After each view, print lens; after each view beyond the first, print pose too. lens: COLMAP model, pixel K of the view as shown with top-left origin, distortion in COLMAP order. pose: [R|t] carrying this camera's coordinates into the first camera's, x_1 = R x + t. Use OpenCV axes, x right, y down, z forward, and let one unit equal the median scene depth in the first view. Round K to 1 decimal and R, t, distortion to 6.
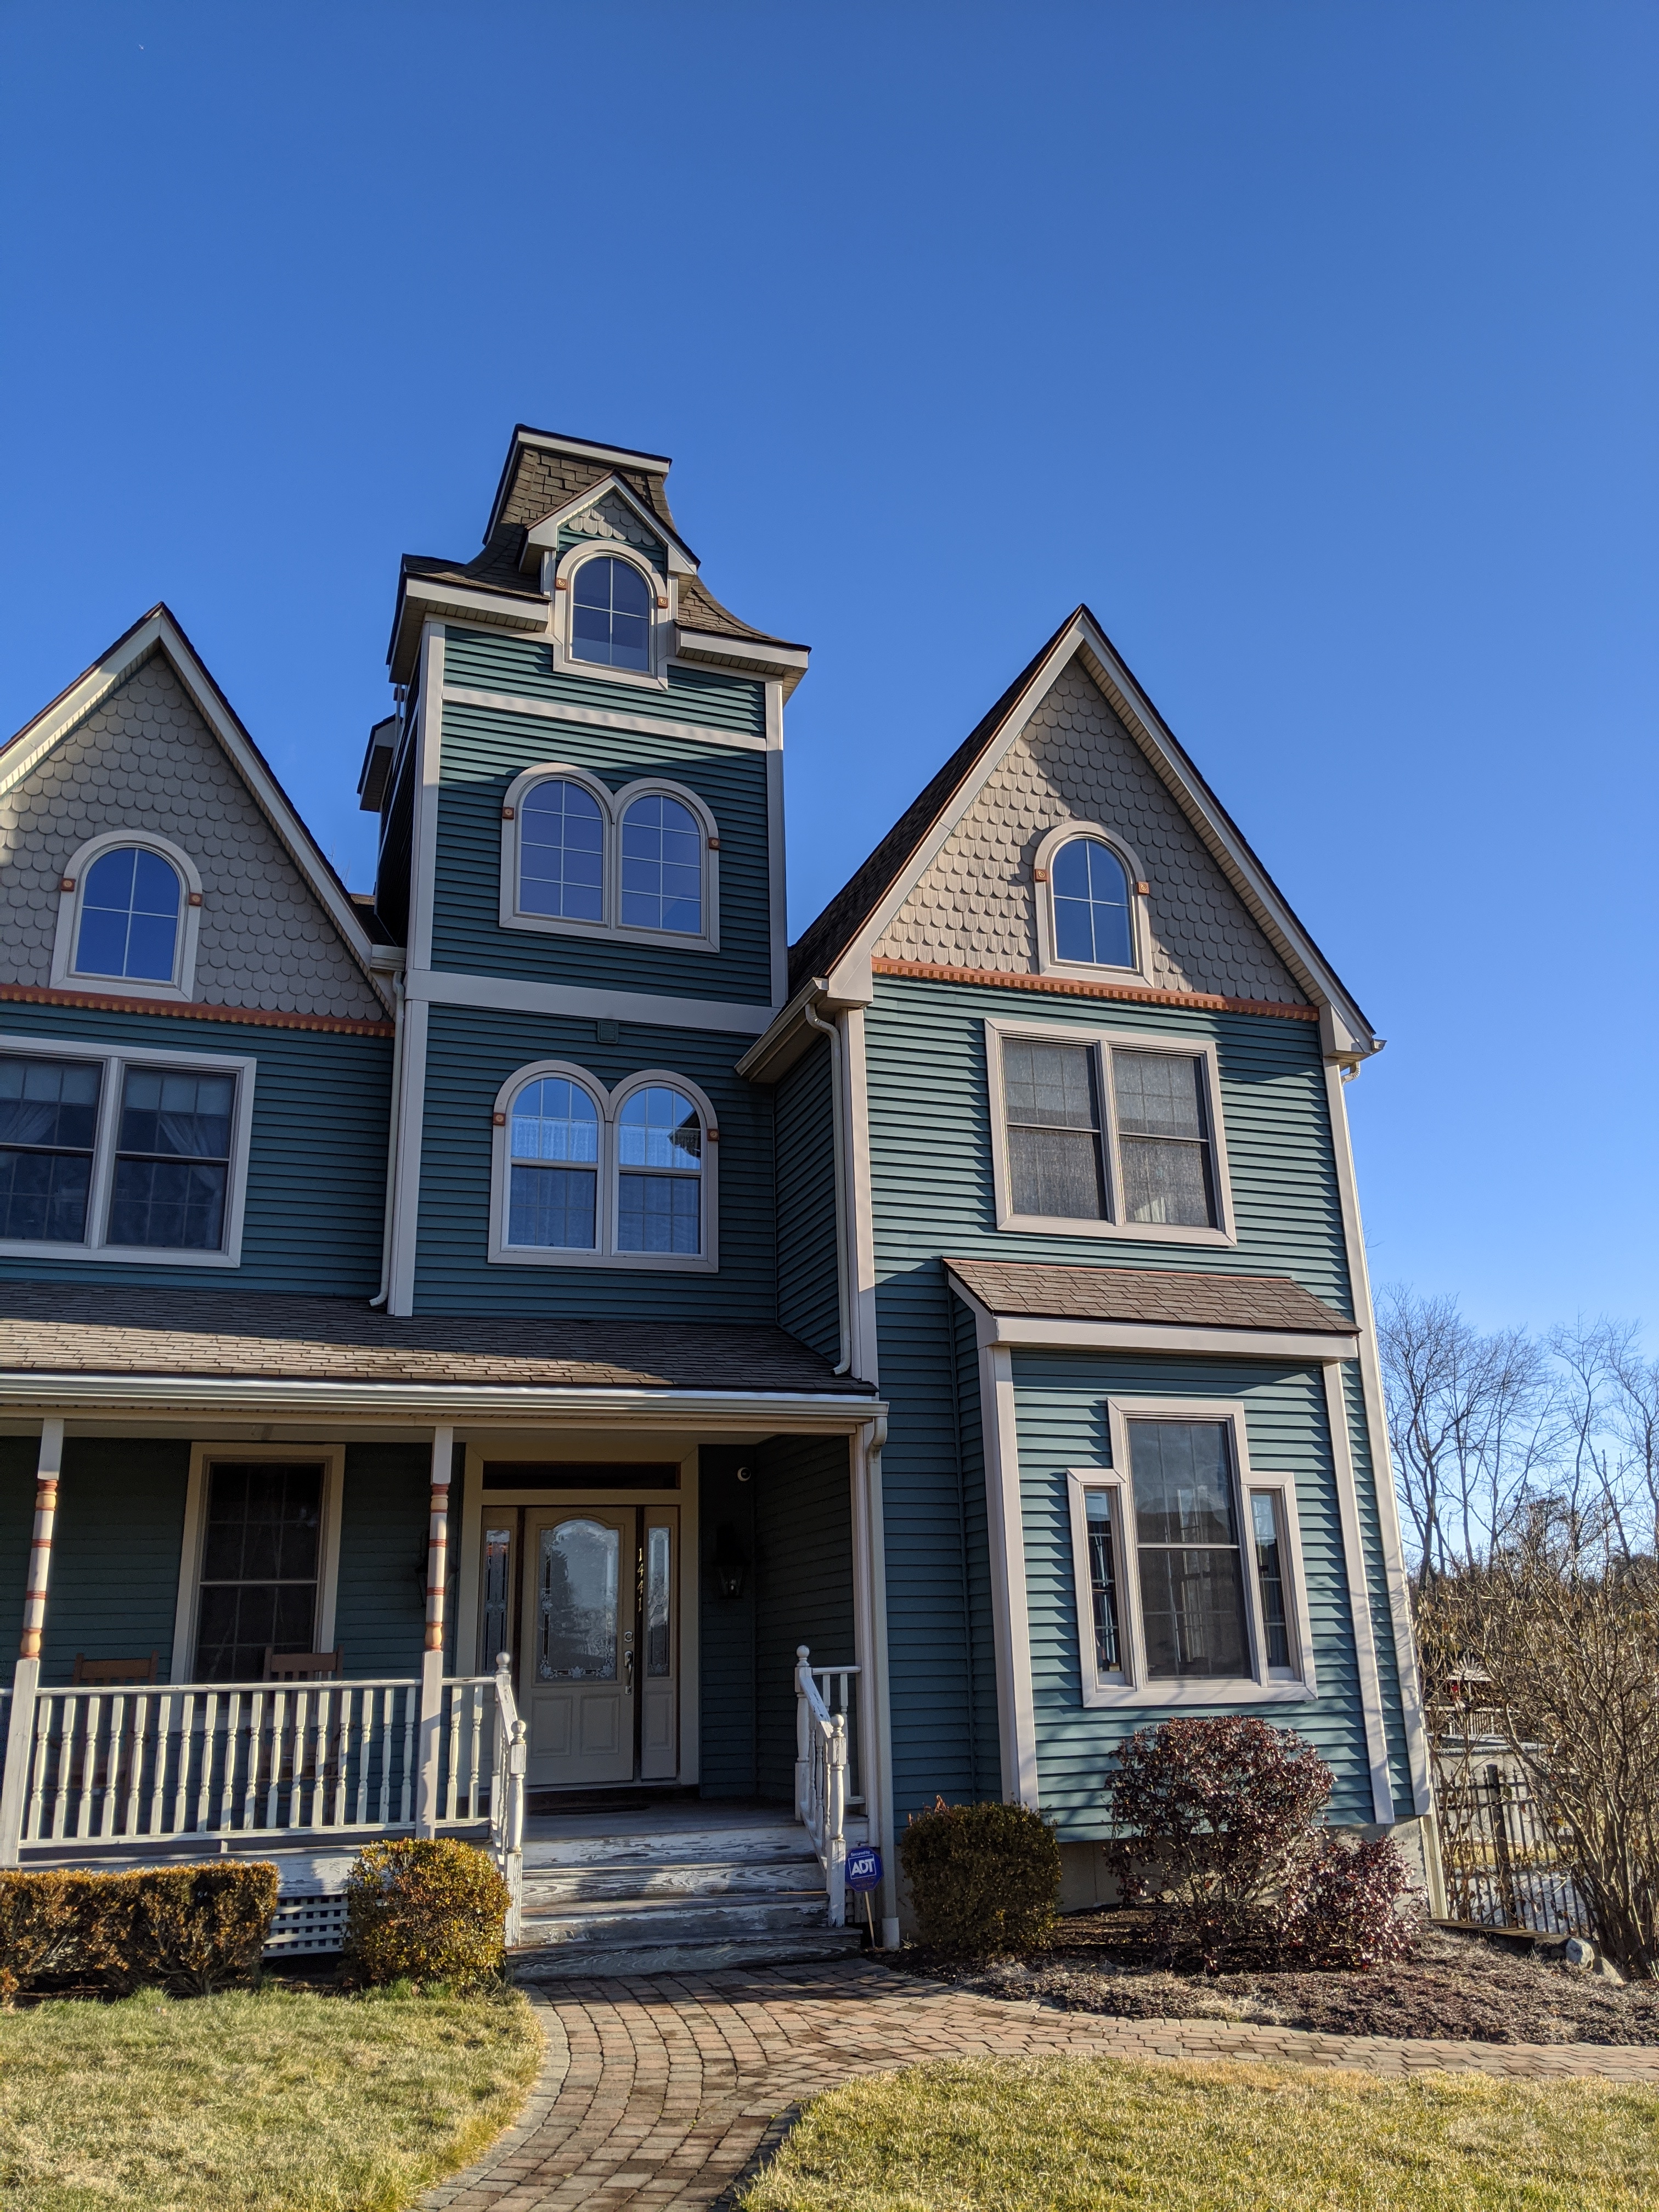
lens RADIAL K [[1781.3, 0, 829.5], [0, 1781.3, 1106.0], [0, 0, 1]] dist [0.048793, -0.116228]
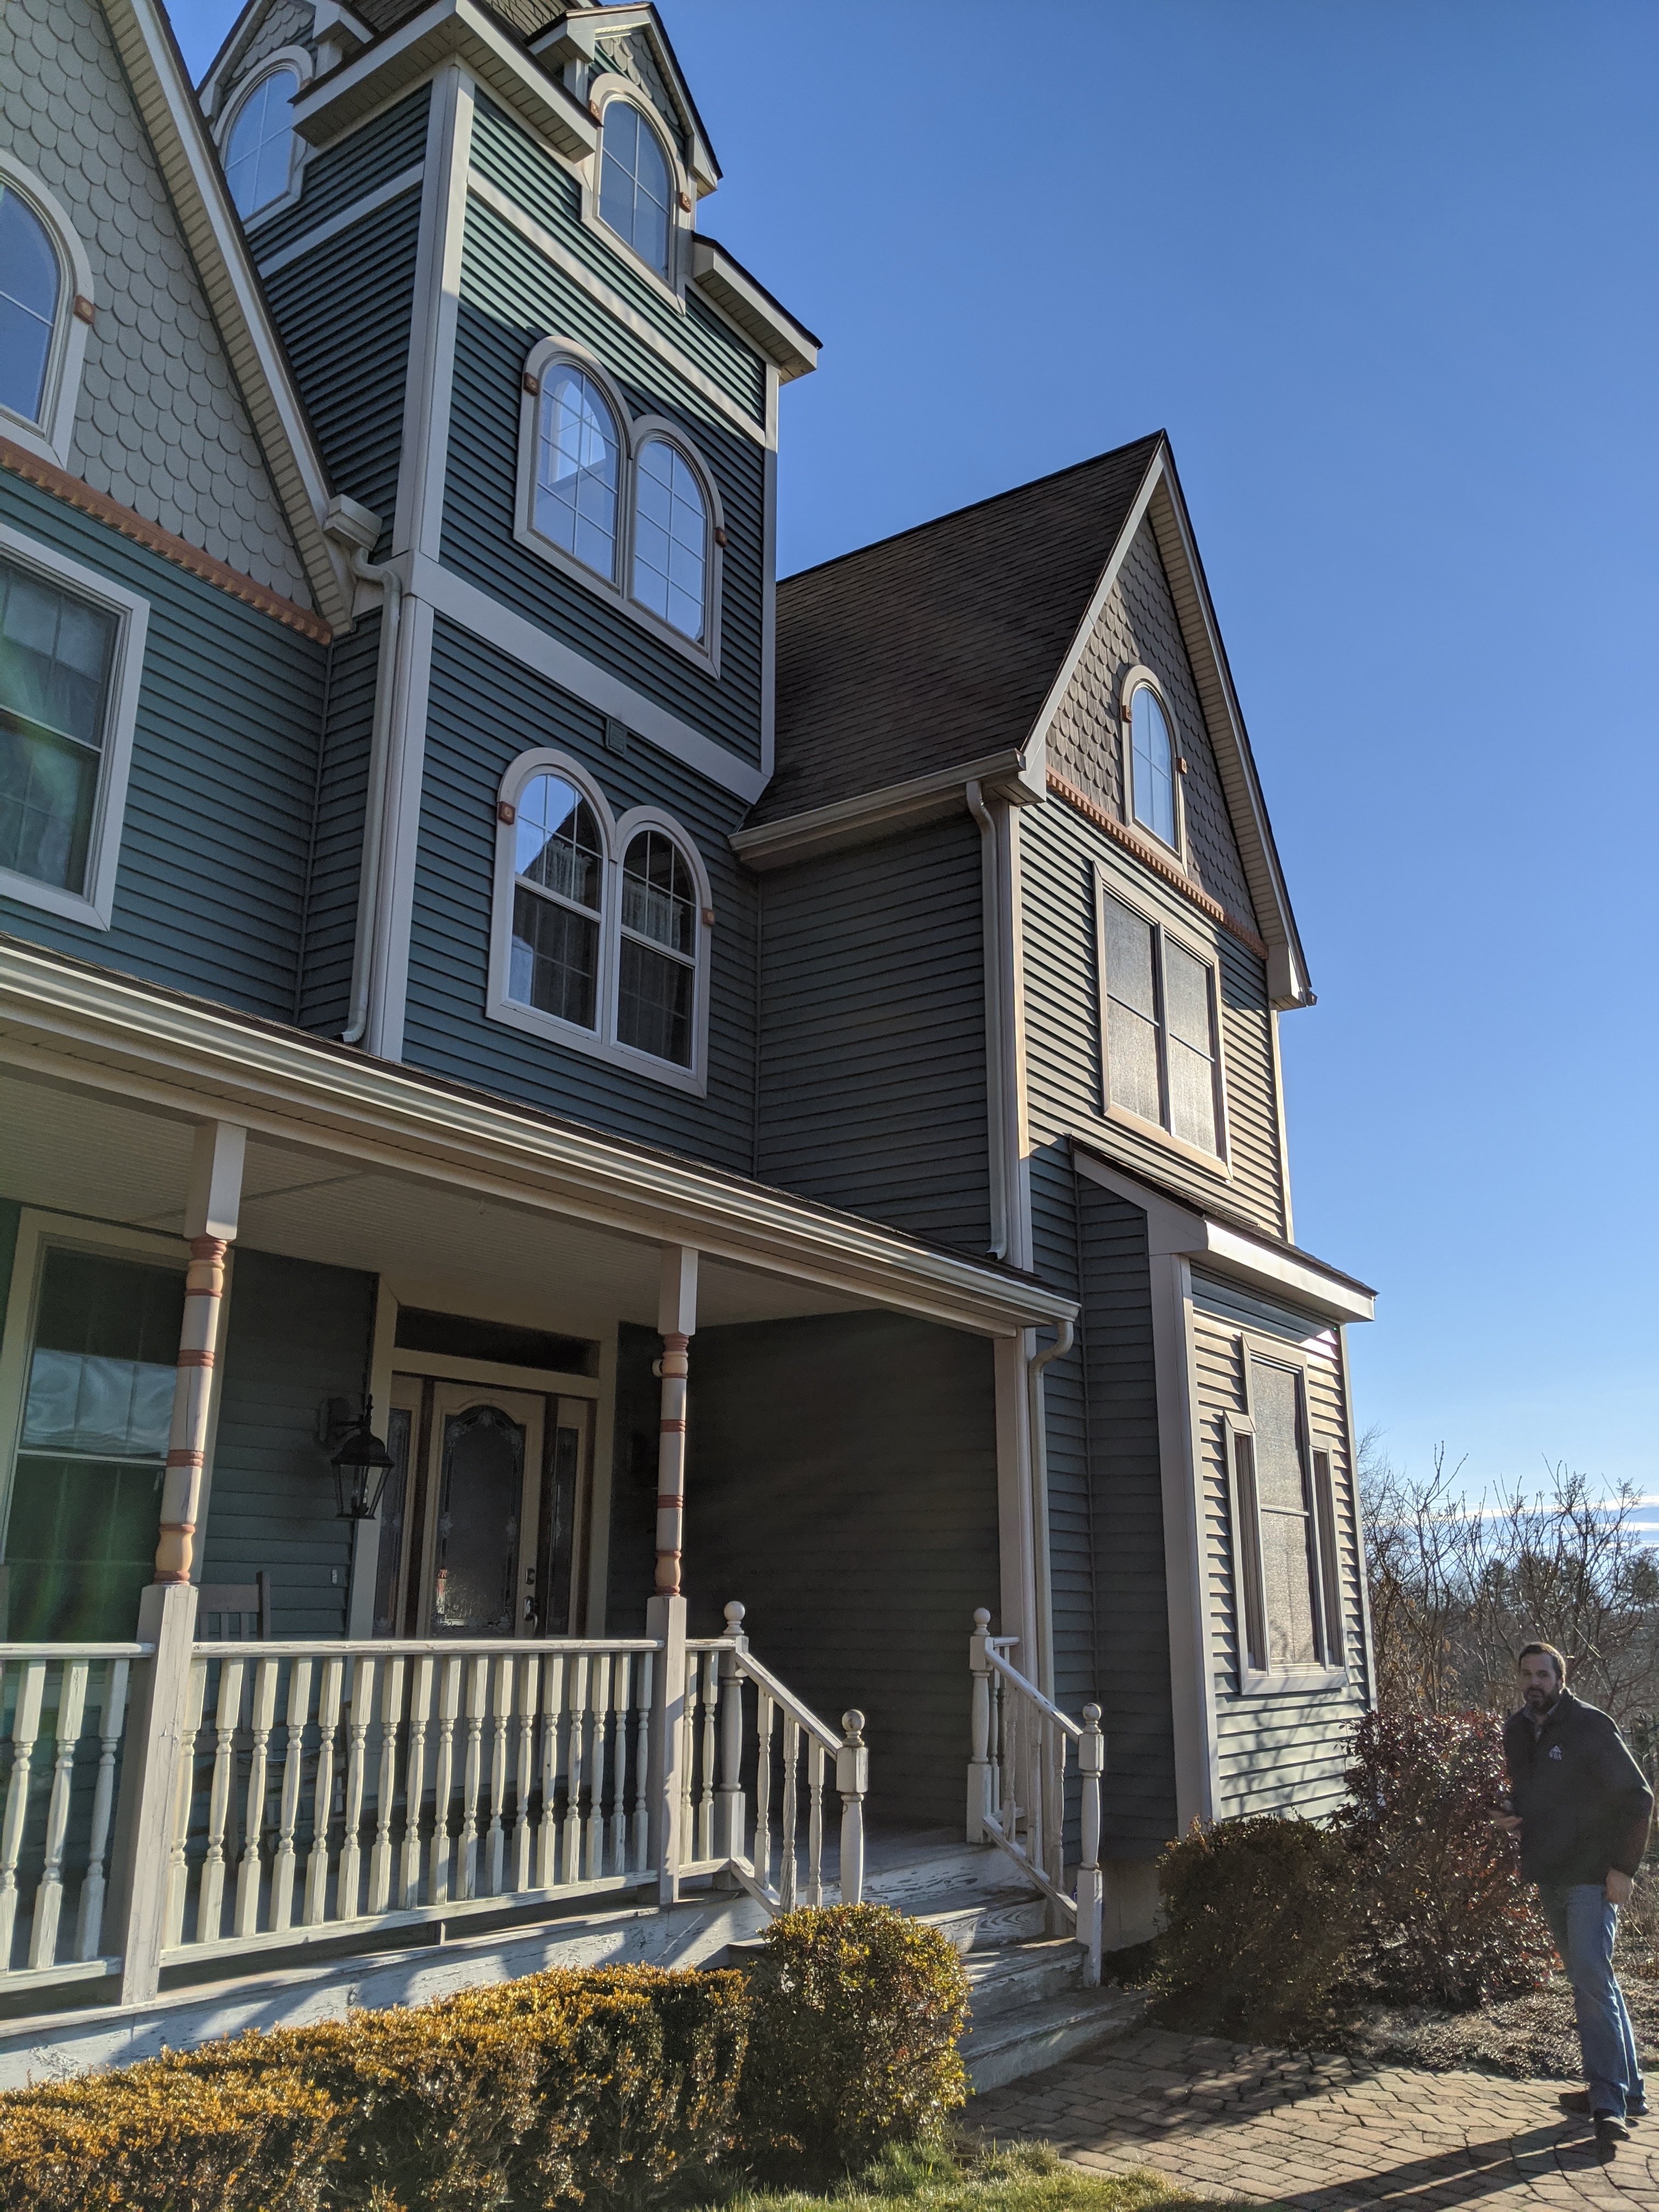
lens RADIAL K [[1781.3, 0, 829.5], [0, 1781.3, 1106.0], [0, 0, 1]] dist [0.048793, -0.116228]
pose [[0.815523, 0.193710, 0.545343, -0.445963], [-0.209317, 0.977253, -0.034108, 0.116557], [-0.539545, -0.086333, 0.837519, 0.366479]]
